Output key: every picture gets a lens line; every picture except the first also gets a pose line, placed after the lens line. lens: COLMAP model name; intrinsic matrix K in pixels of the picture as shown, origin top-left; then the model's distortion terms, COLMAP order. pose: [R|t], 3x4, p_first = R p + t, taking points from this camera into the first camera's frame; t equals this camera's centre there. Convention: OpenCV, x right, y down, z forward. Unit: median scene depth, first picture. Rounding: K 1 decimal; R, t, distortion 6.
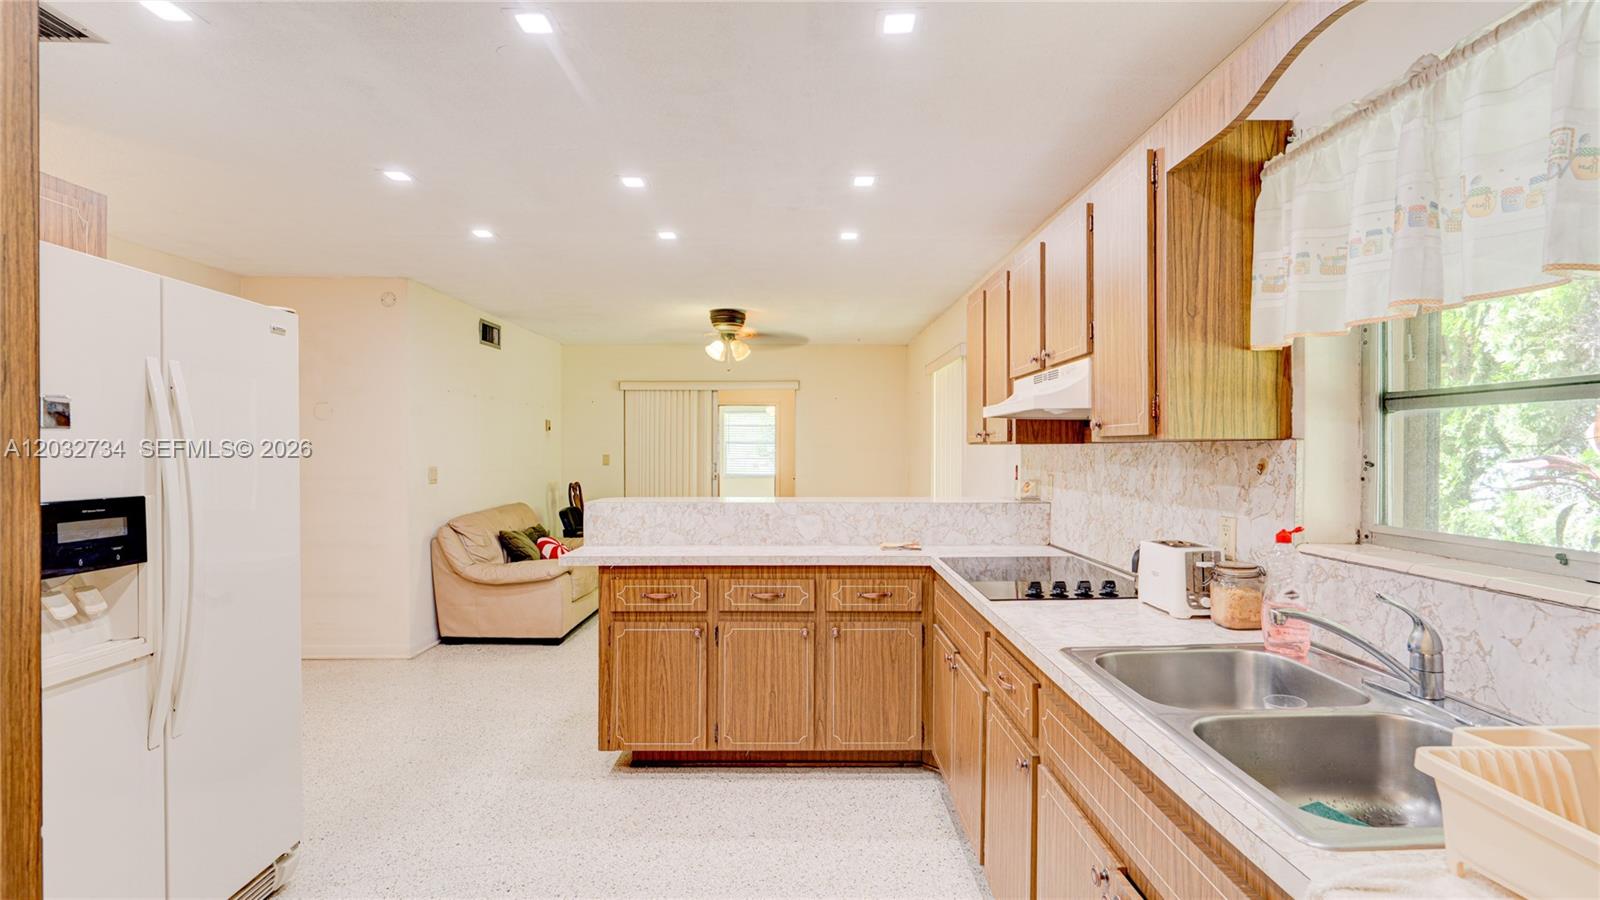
lens RADIAL K [[729.4, 0, 805.7], [0, 729.4, 456.0], [0, 0, 1]] dist [-0.012538, 0.010477]
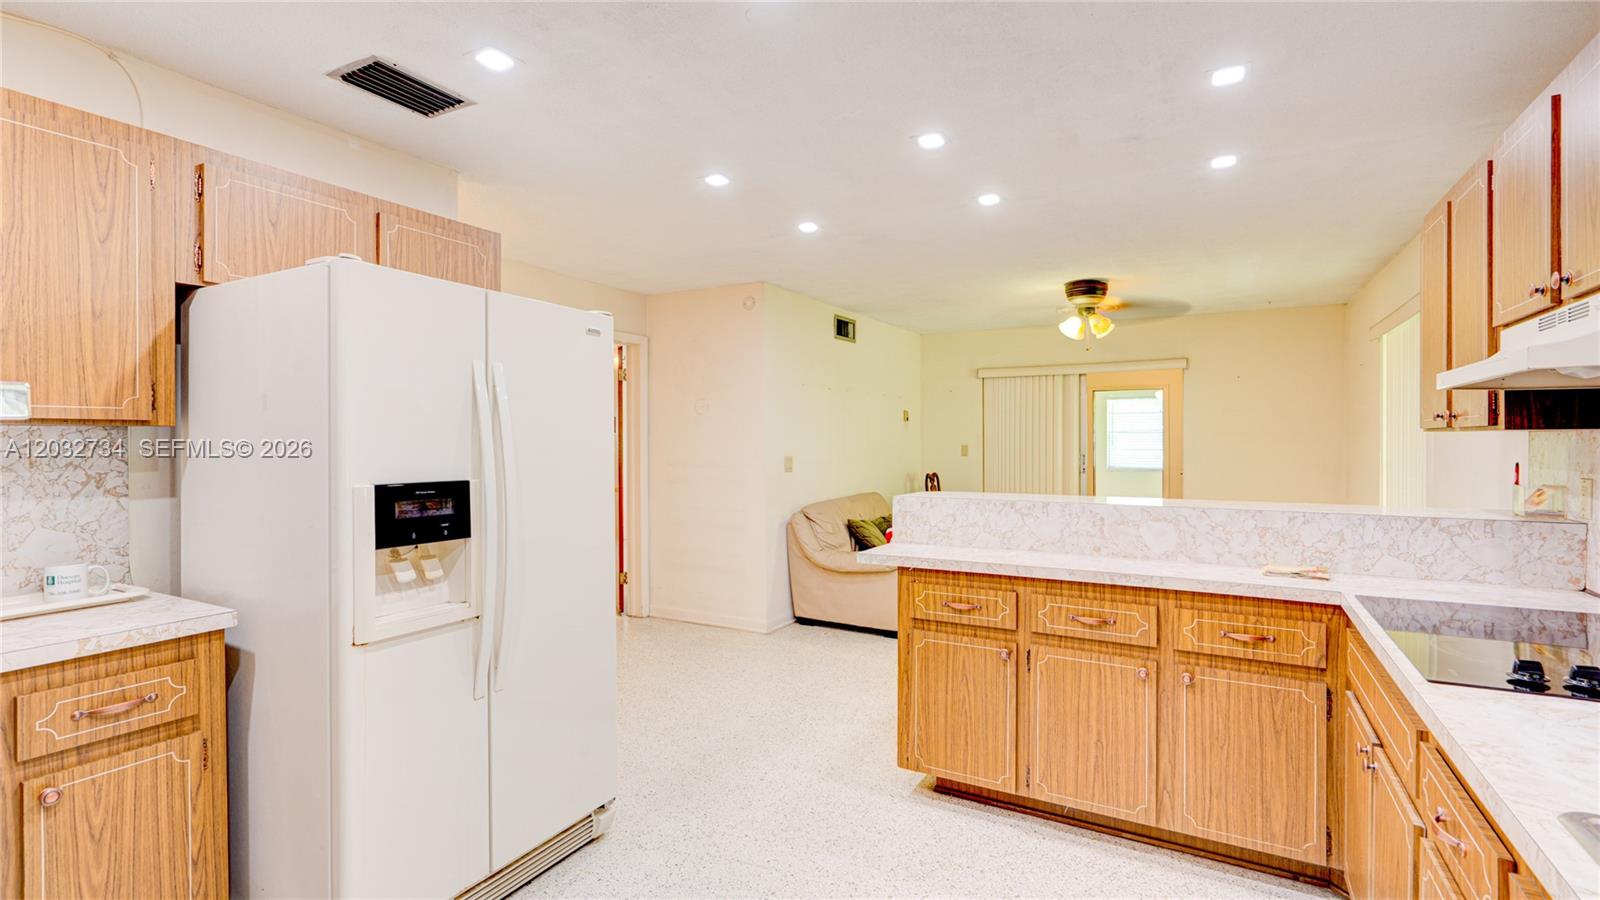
lens RADIAL K [[727.8, 0, 808.2], [0, 727.8, 444.9], [0, 0, 1]] dist [-0.006174, 0.003537]
pose [[0.868079, 0.001251, -0.496424, 0.073097], [-0.002368, 0.999996, -0.001620, -0.000566], [0.496420, 0.002582, 0.868079, 0.144160]]
